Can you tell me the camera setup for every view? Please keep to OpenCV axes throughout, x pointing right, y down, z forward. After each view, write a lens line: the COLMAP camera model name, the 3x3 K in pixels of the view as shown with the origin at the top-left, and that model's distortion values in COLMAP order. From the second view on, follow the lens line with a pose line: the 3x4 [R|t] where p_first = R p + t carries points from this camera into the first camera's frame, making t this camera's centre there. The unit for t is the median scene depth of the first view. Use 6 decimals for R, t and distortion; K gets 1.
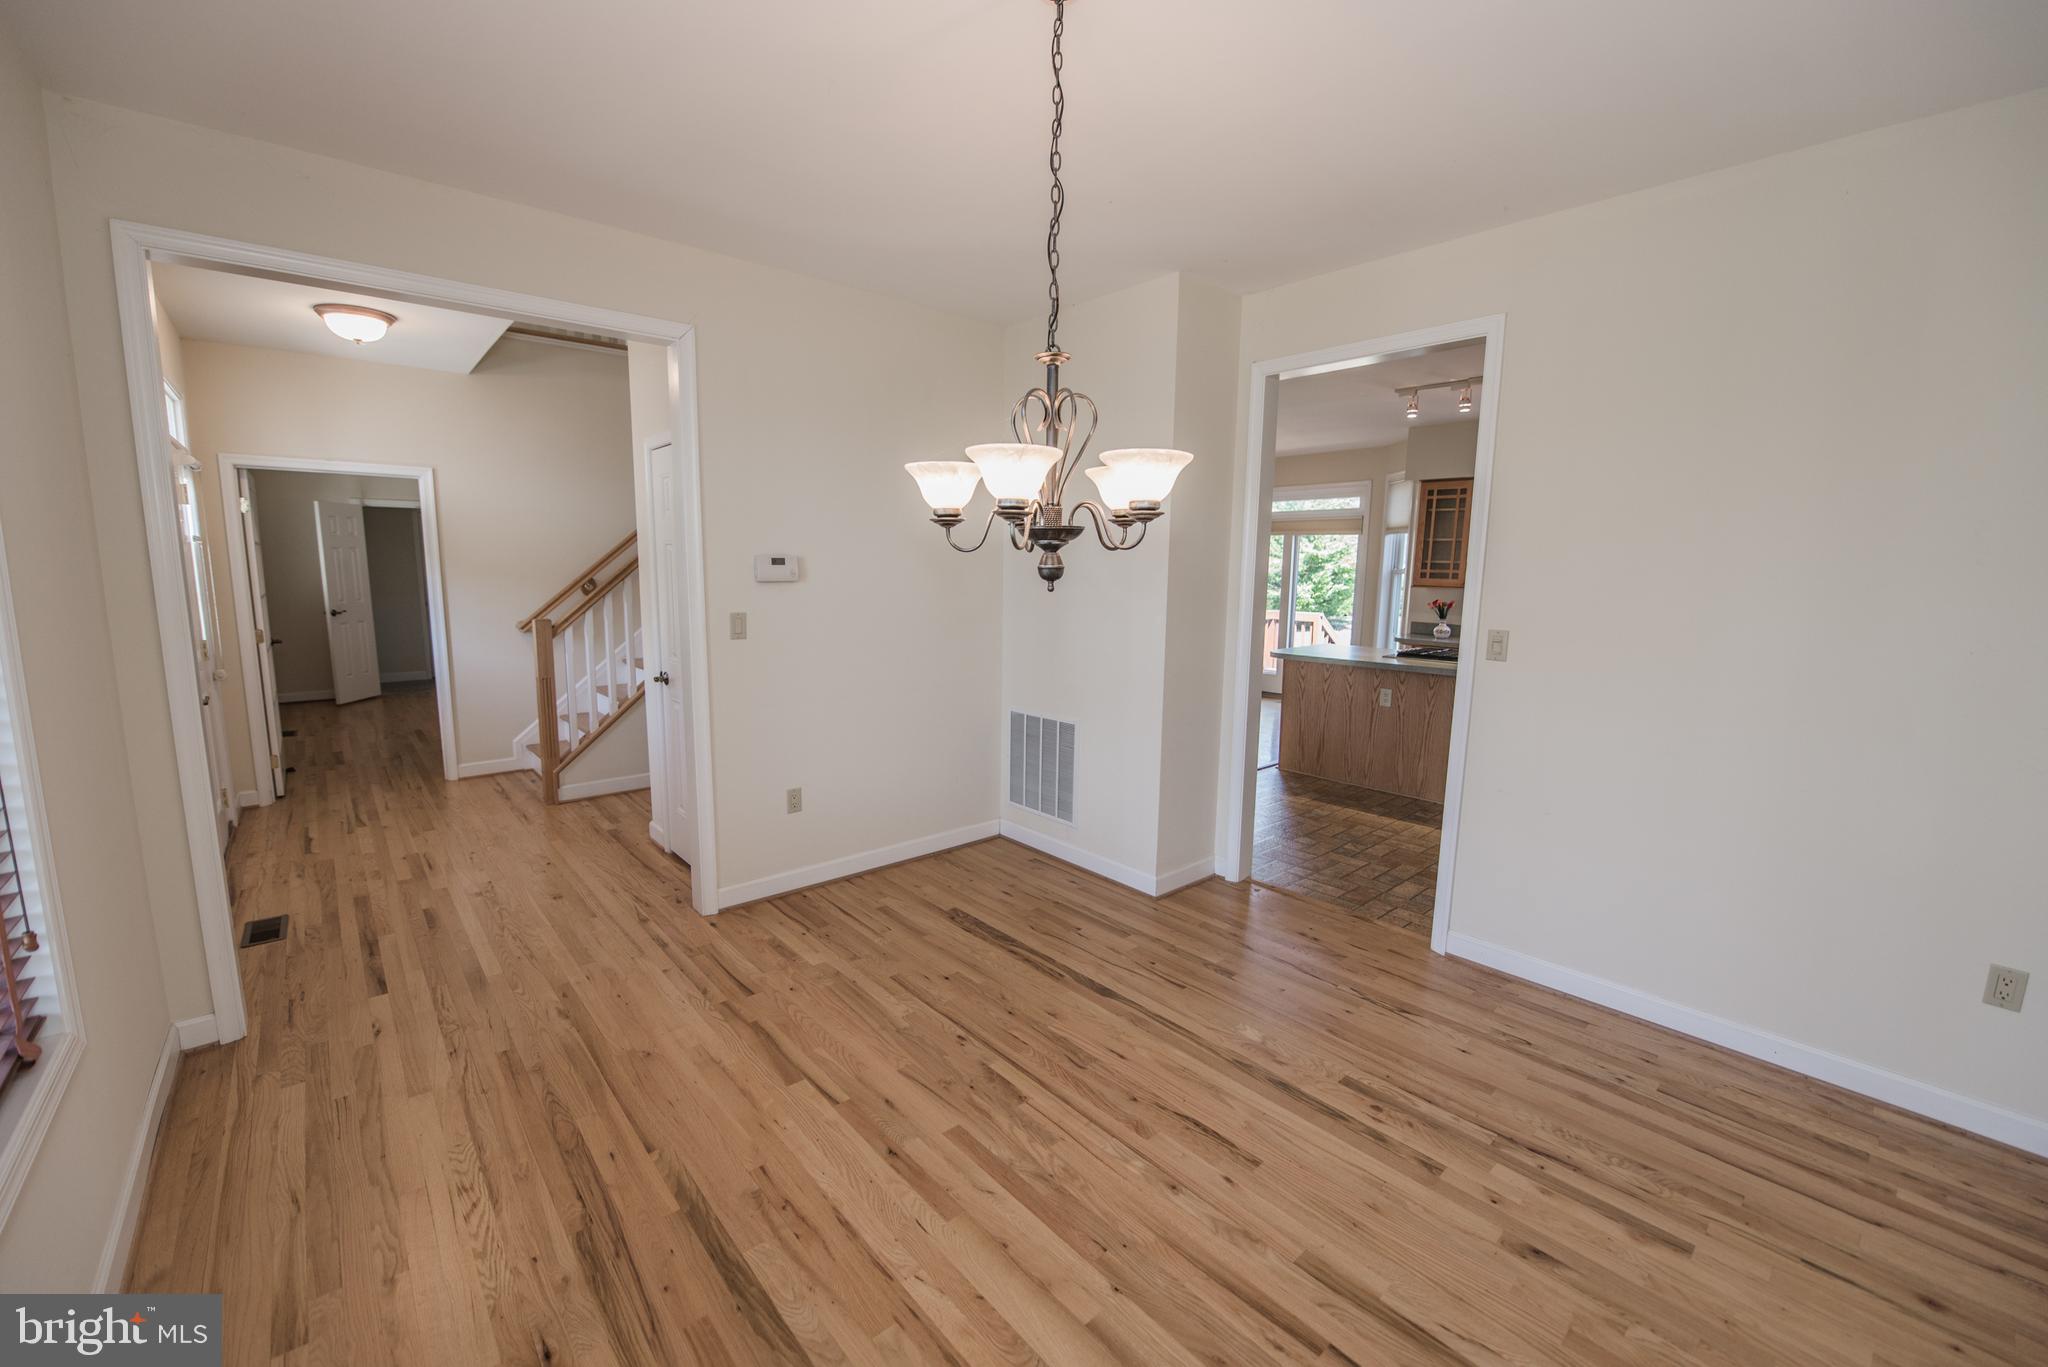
lens RADIAL K [[814.5, 0, 1016.8], [0, 814.5, 682.0], [0, 0, 1]] dist [-0.017540, -0.000374]
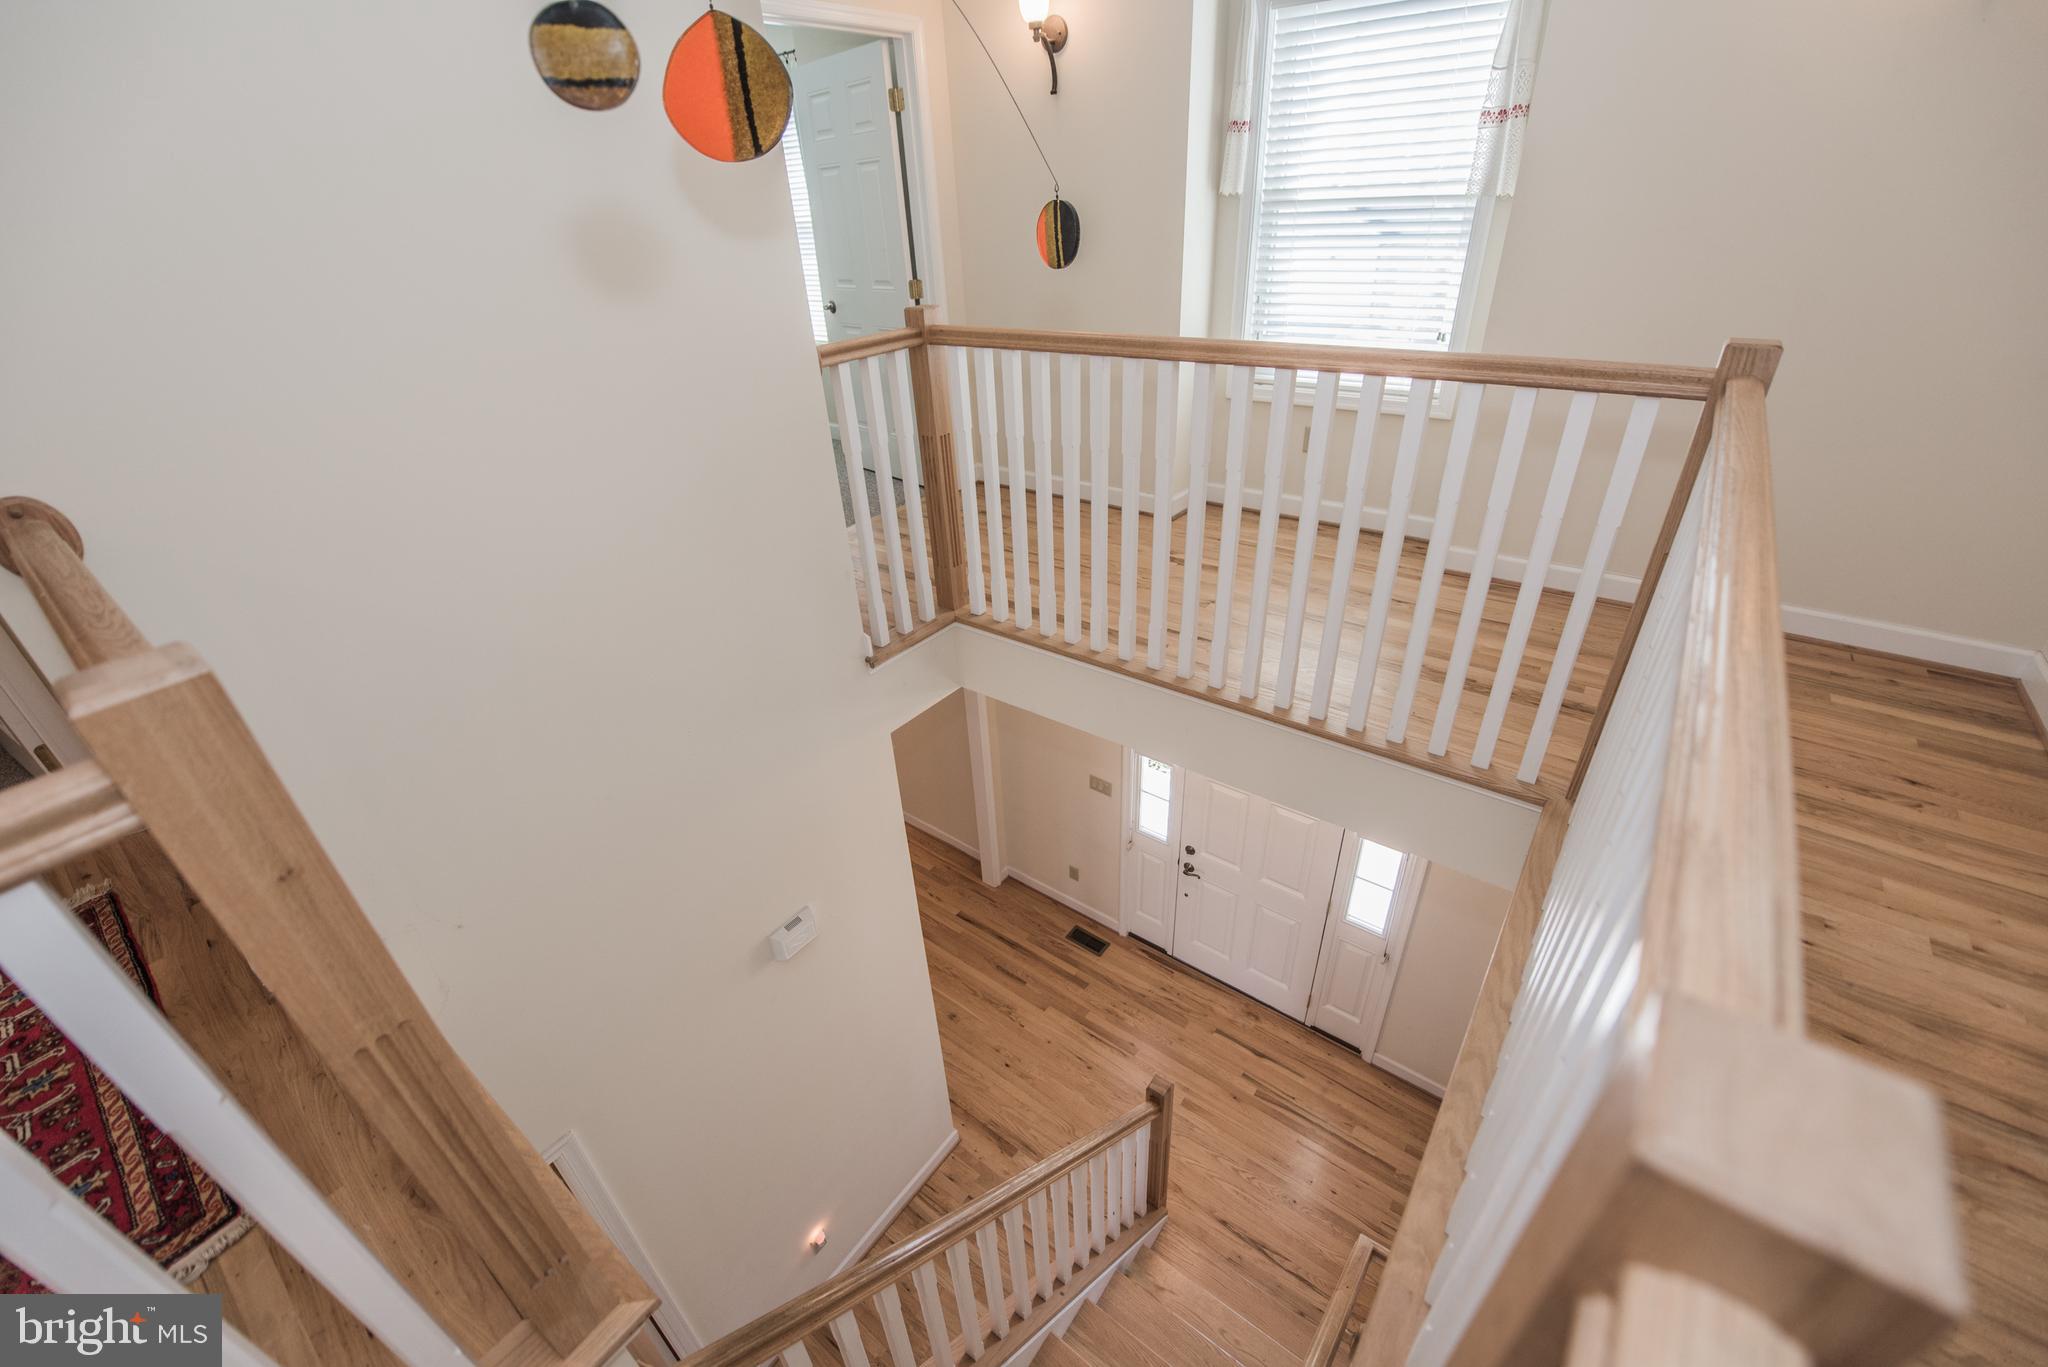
lens RADIAL K [[814.5, 0, 1016.8], [0, 814.5, 682.0], [0, 0, 1]] dist [-0.017540, -0.000374]
pose [[-0.980510, 0.131514, -0.145962, -0.800411], [0.012161, 0.782118, 0.623012, -1.548605], [0.196094, 0.609094, -0.768473, 2.551689]]
